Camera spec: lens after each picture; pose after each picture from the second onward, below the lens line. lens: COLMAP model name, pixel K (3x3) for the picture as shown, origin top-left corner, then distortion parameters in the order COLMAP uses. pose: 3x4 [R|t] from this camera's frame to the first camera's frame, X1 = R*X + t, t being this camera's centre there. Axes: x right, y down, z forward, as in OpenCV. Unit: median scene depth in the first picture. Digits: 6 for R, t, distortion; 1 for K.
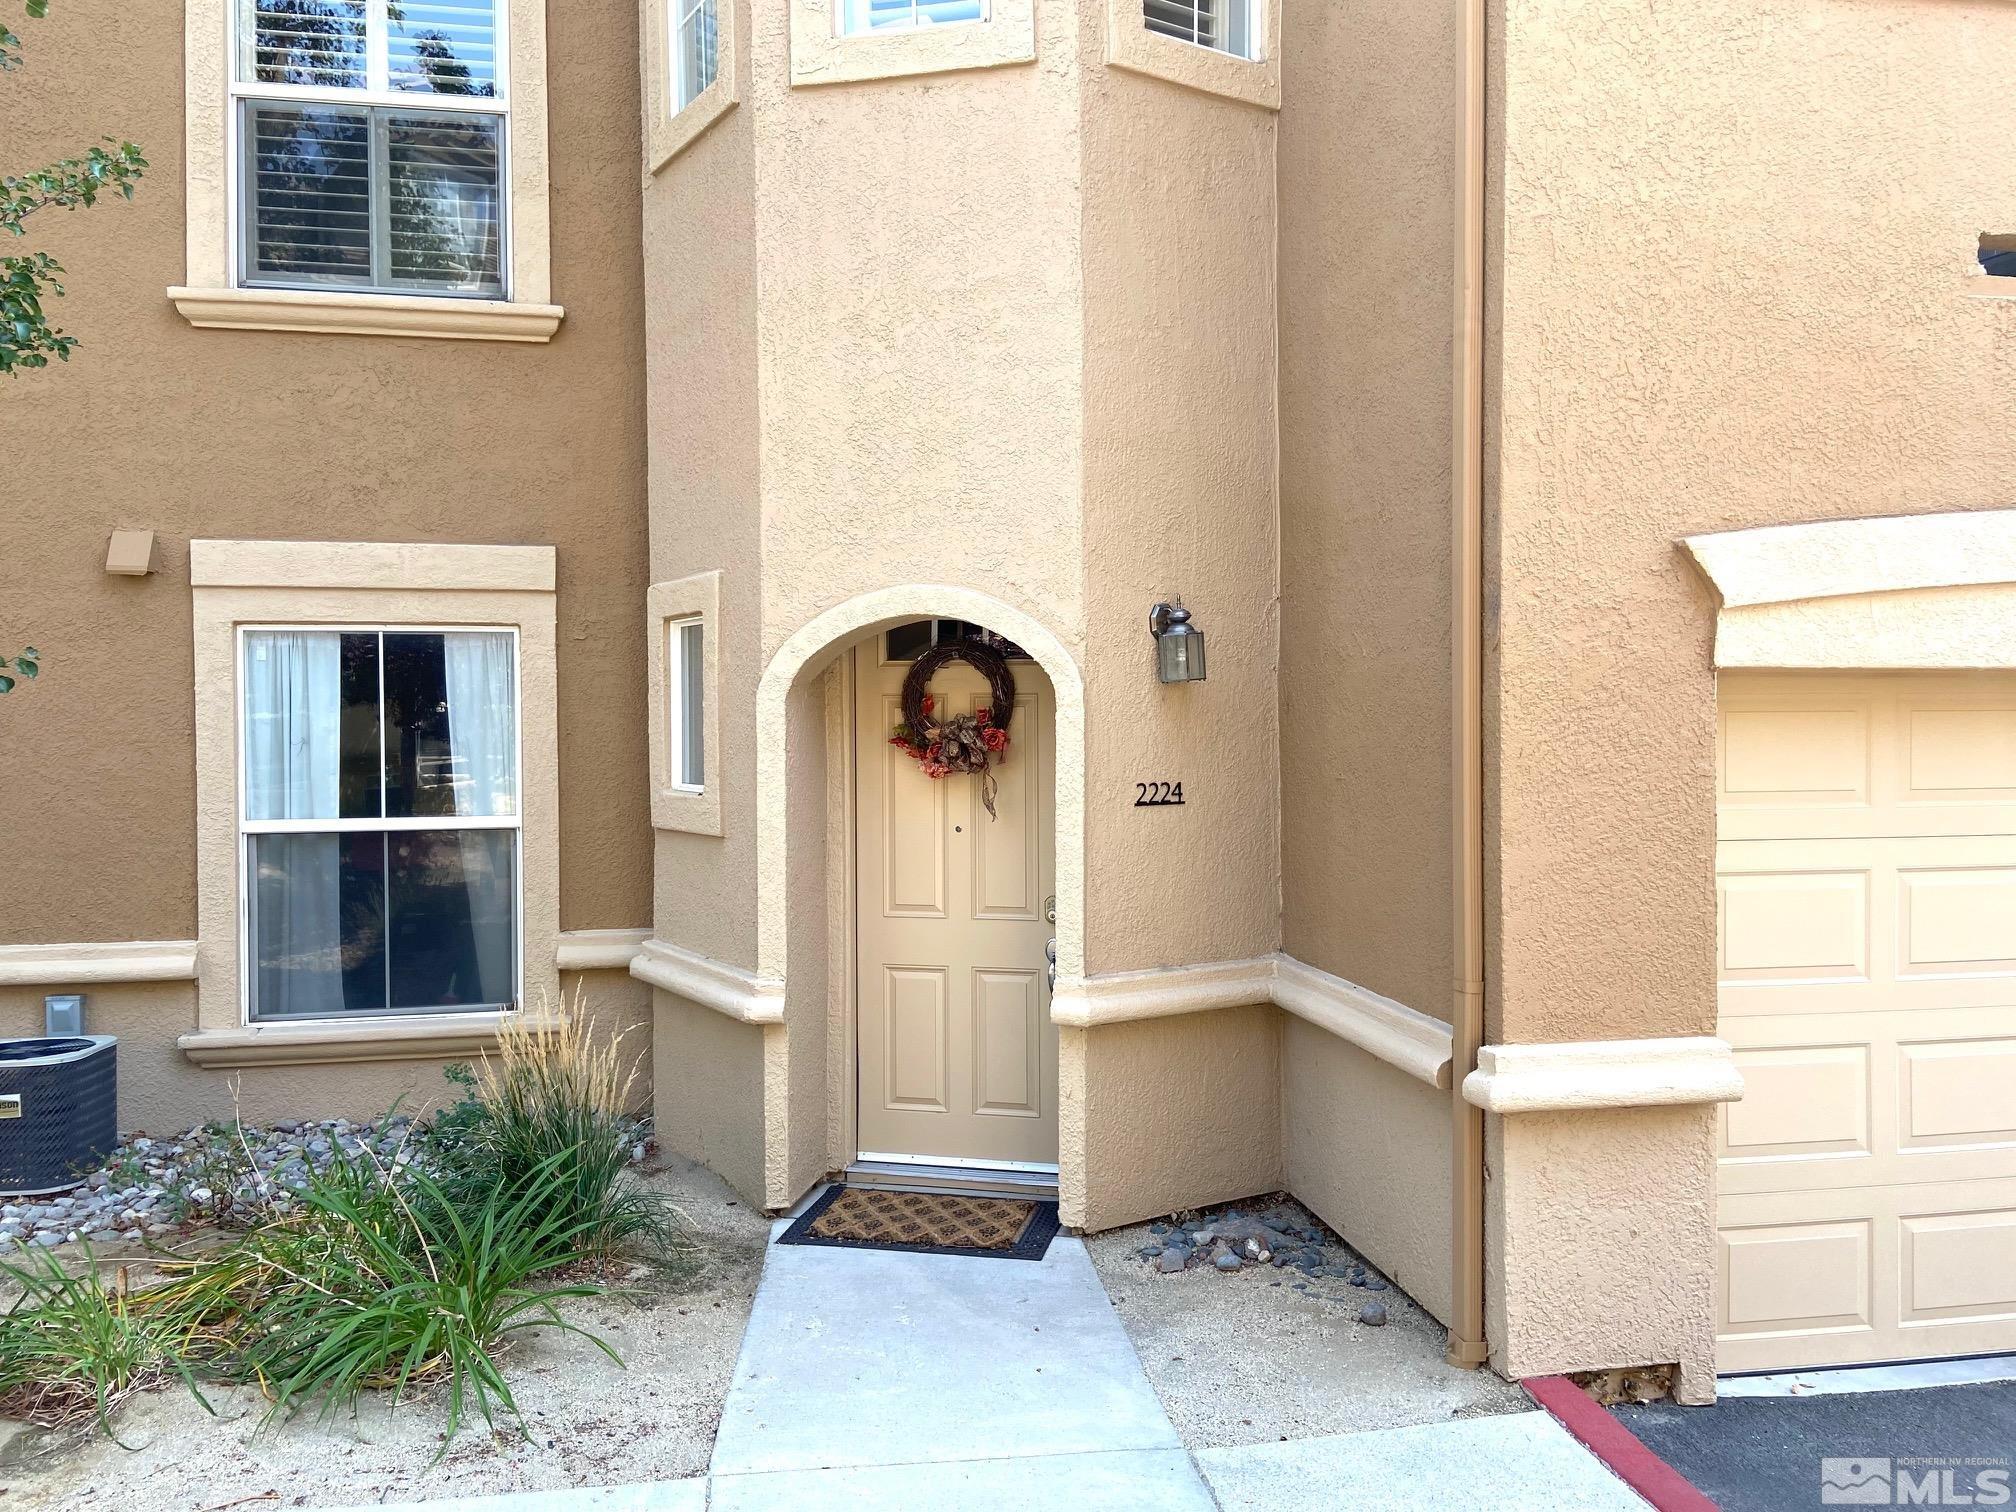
lens RADIAL K [[1485.7, 0, 1022.3], [0, 1485.7, 750.1], [0, 0, 1]] dist [0.078041, -0.069710]
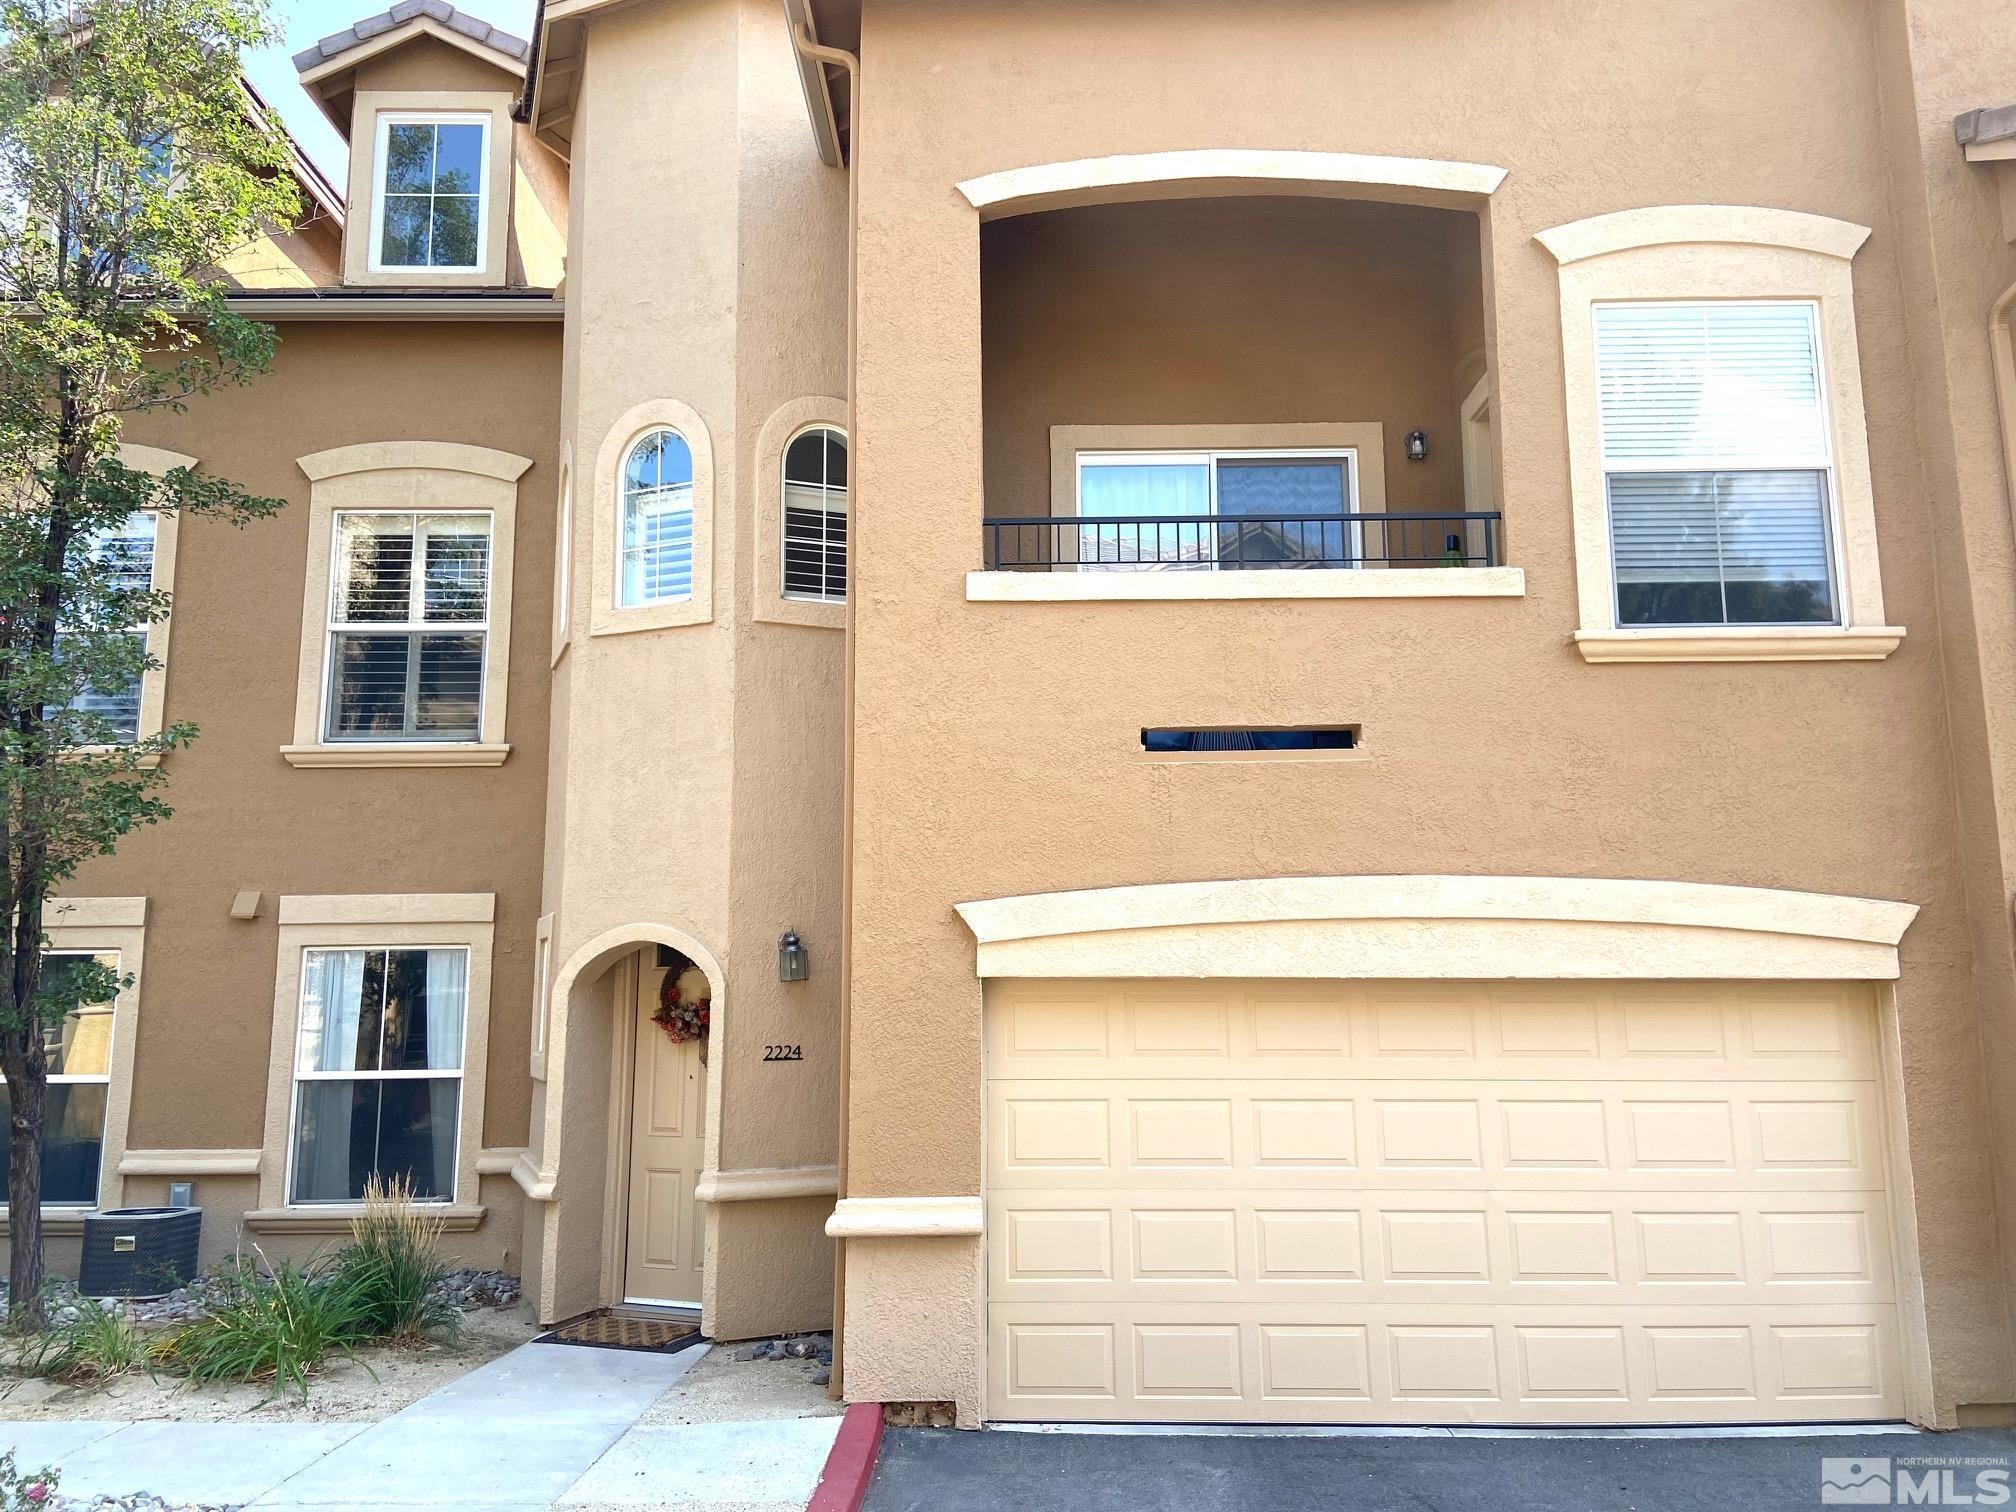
lens RADIAL K [[1485.7, 0, 1002.2], [0, 1485.7, 750.1], [0, 0, 1]] dist [0.078041, -0.069710]
pose [[0.982920, -0.030287, -0.181526, 0.625216], [-0.003212, 0.983391, -0.181471, -0.000241], [0.184007, 0.178954, 0.966497, -0.558441]]
